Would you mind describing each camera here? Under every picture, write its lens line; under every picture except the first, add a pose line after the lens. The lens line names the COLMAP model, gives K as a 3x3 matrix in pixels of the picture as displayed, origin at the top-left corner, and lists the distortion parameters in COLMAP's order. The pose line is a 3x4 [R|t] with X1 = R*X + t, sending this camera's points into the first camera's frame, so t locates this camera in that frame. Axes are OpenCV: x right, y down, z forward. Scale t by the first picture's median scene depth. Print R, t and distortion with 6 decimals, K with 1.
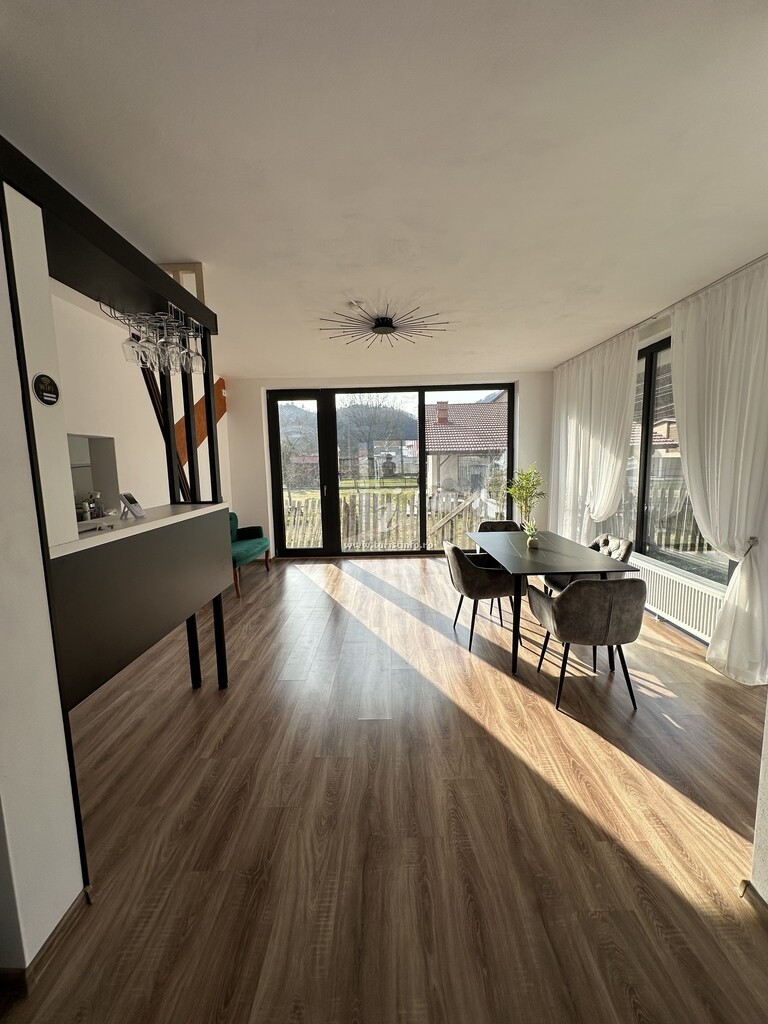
lens RADIAL K [[418.5, 0, 386.9], [0, 418.5, 506.4], [0, 0, 1]] dist [0.001875, 0.000508]
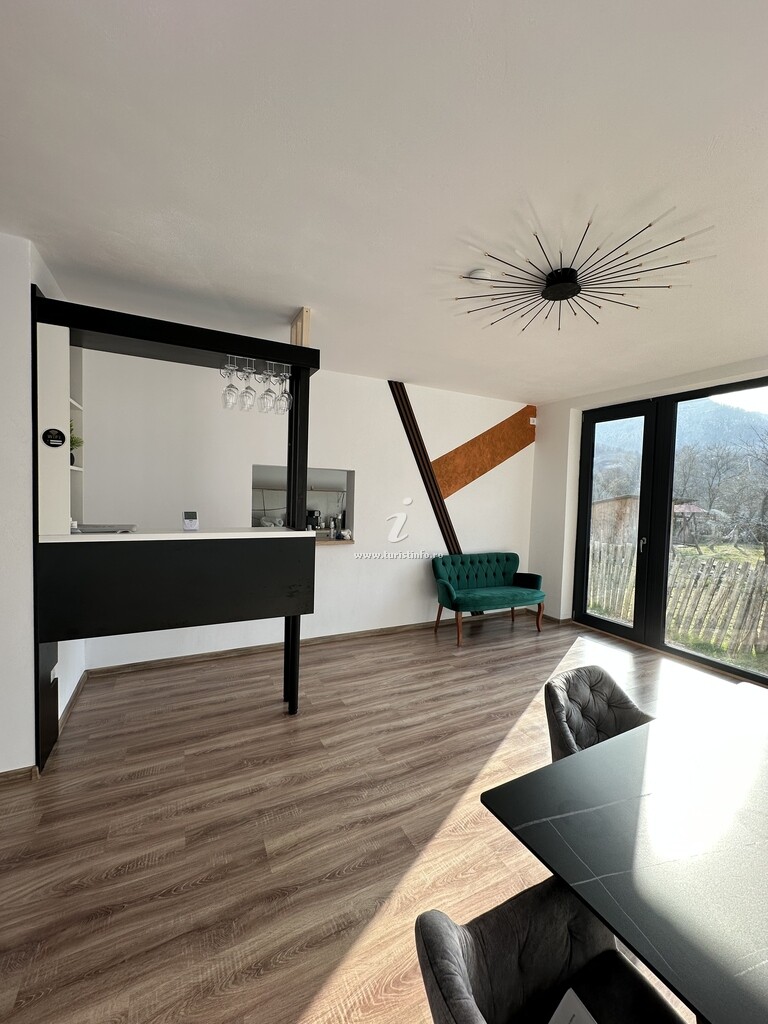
lens RADIAL K [[412.2, 0, 380.0], [0, 412.2, 507.9], [0, 0, 1]] dist [0.000710, 0.000398]
pose [[0.447844, 0.070401, -0.891336, 0.436579], [-0.140596, 0.990038, 0.007555, -0.074896], [0.882988, 0.121935, 0.453281, 0.529962]]
